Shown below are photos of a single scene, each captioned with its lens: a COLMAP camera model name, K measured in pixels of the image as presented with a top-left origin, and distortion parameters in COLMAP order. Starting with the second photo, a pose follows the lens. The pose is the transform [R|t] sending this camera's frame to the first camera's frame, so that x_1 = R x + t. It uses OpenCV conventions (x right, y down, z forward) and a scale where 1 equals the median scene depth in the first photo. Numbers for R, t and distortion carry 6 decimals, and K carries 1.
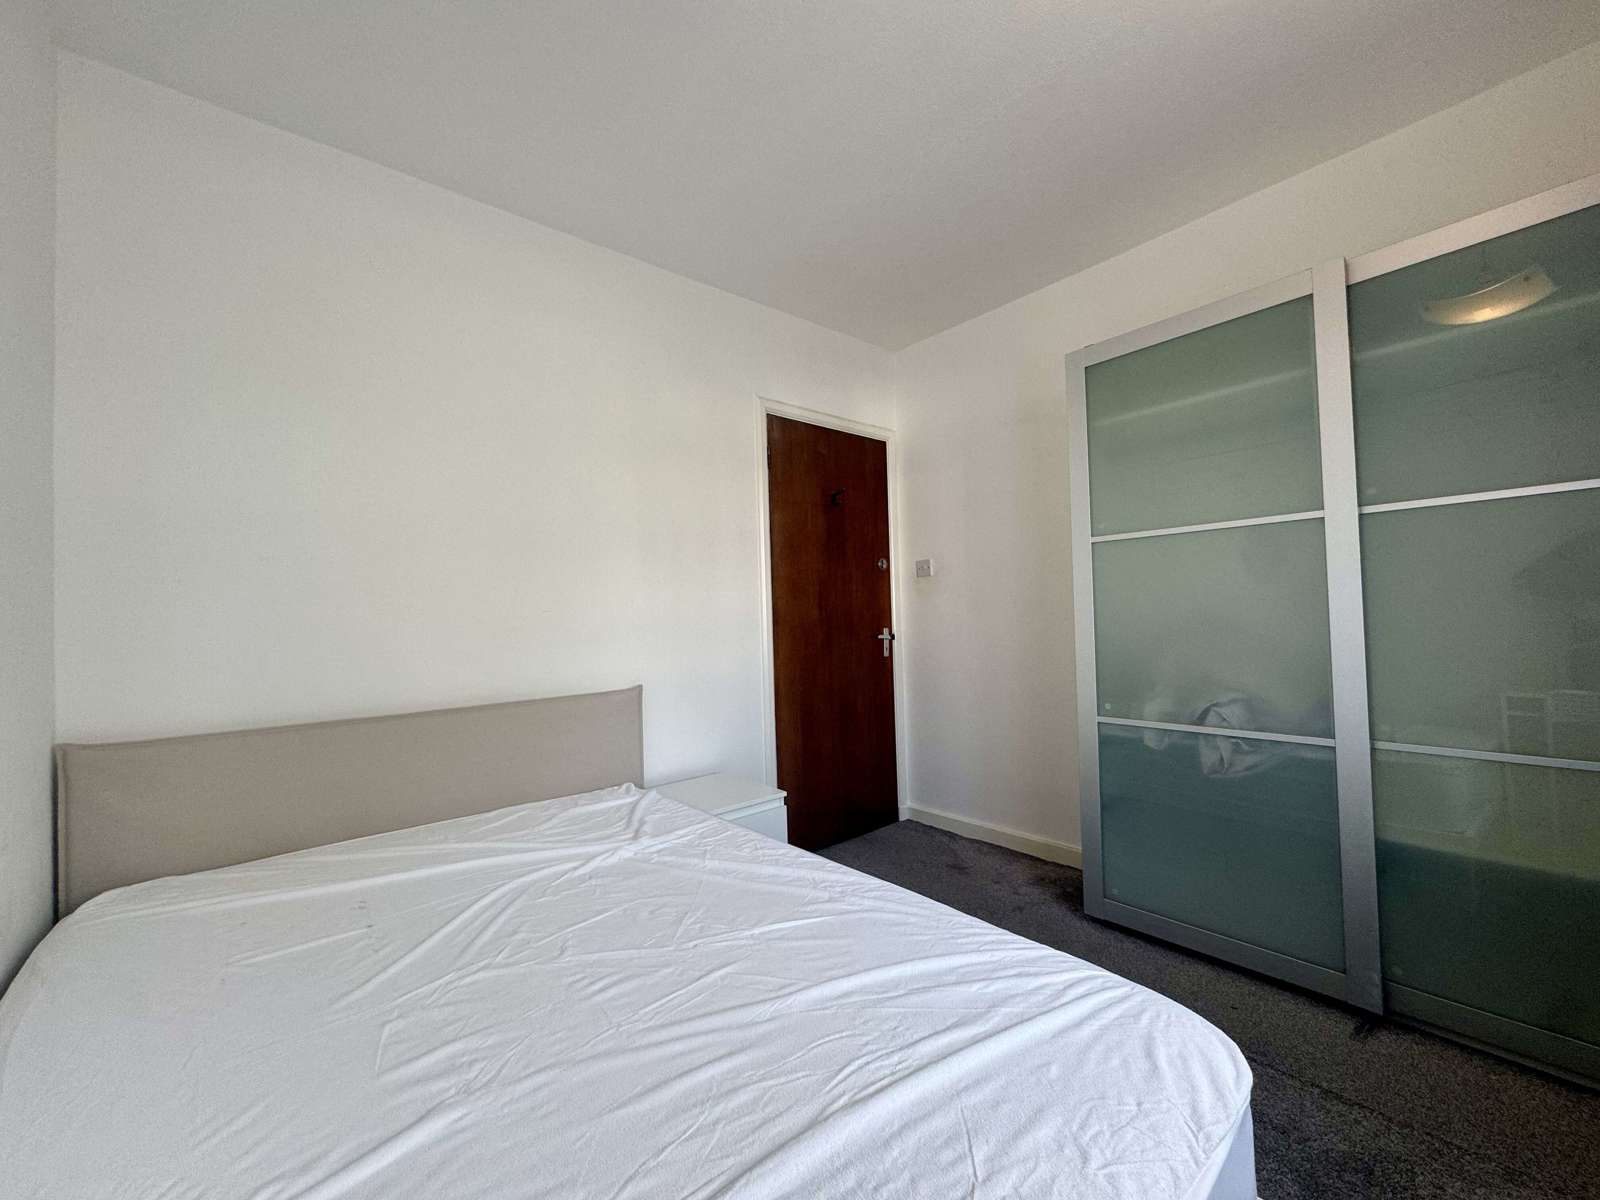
lens RADIAL K [[638.5, 0, 799.7], [0, 638.5, 601.6], [0, 0, 1]] dist [-0.000850, 0.000076]
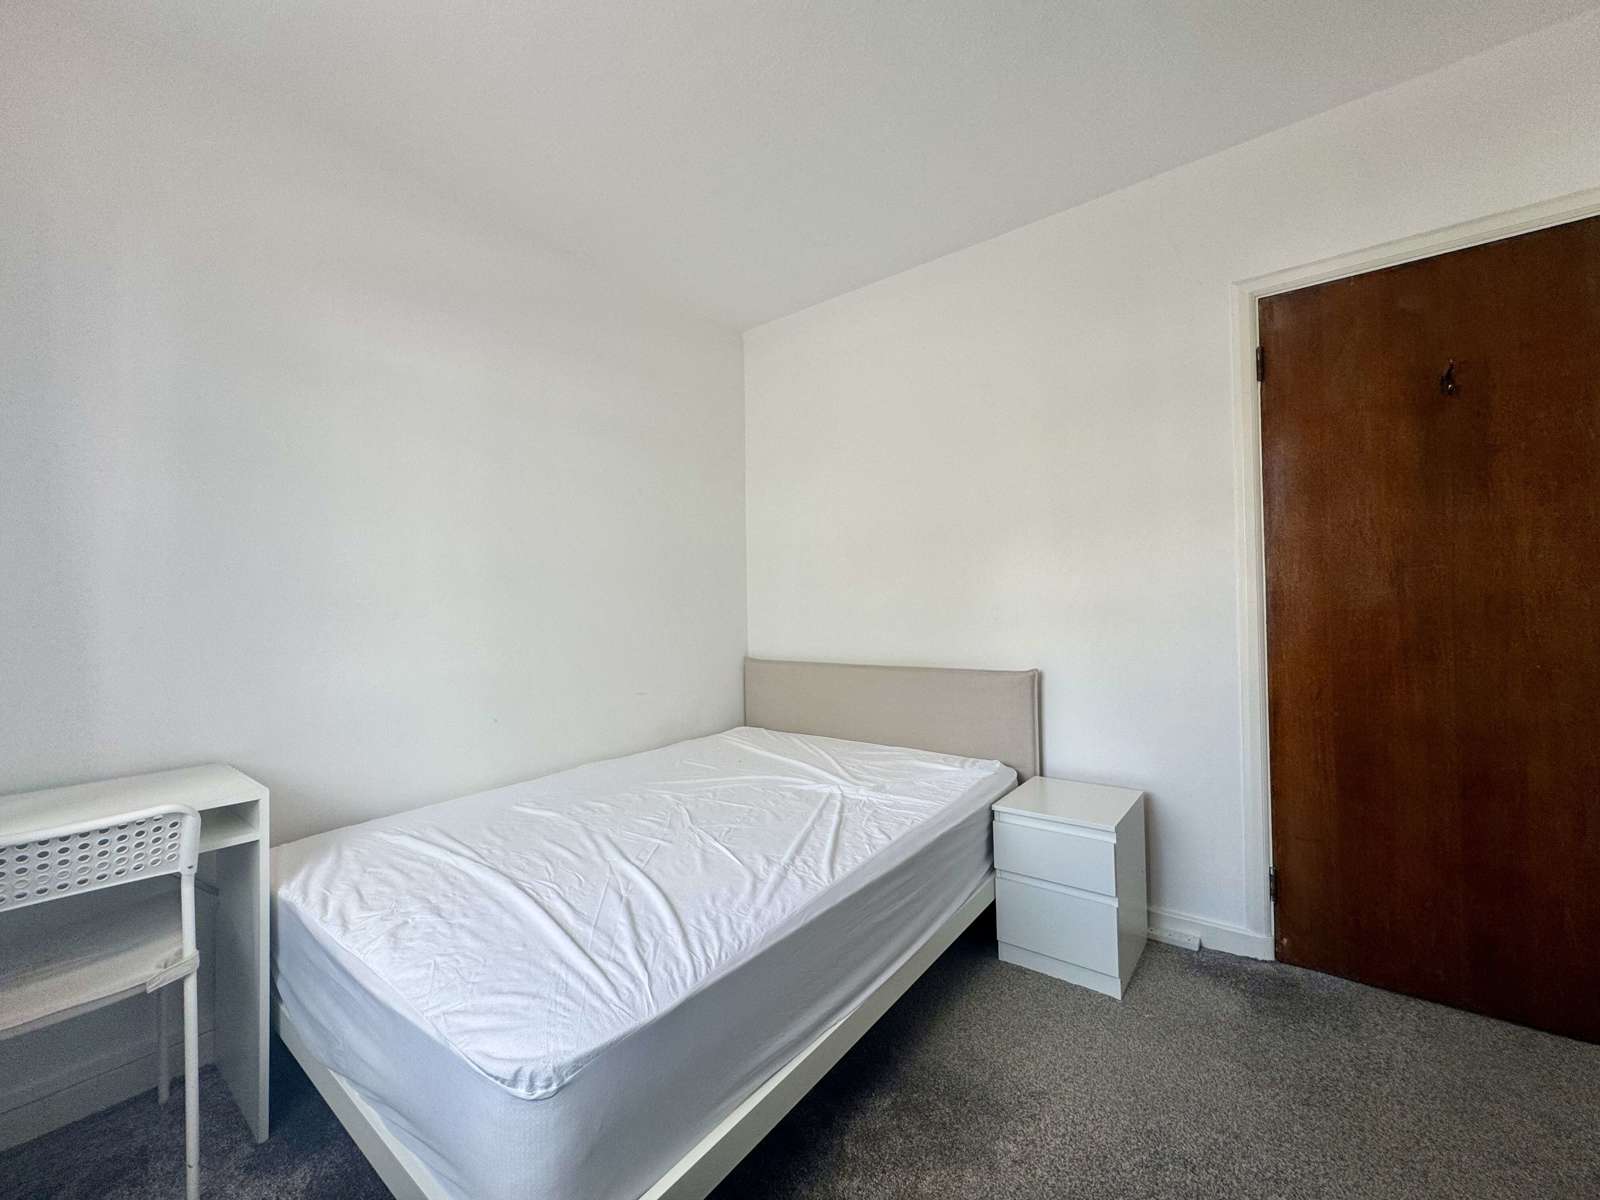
lens RADIAL K [[638.5, 0, 799.7], [0, 638.5, 601.6], [0, 0, 1]] dist [-0.000850, 0.000076]
pose [[0.203942, 0.020410, -0.978770, 1.057453], [0.035298, 0.998979, 0.028187, -0.021720], [0.978346, -0.040297, 0.203014, 0.762701]]
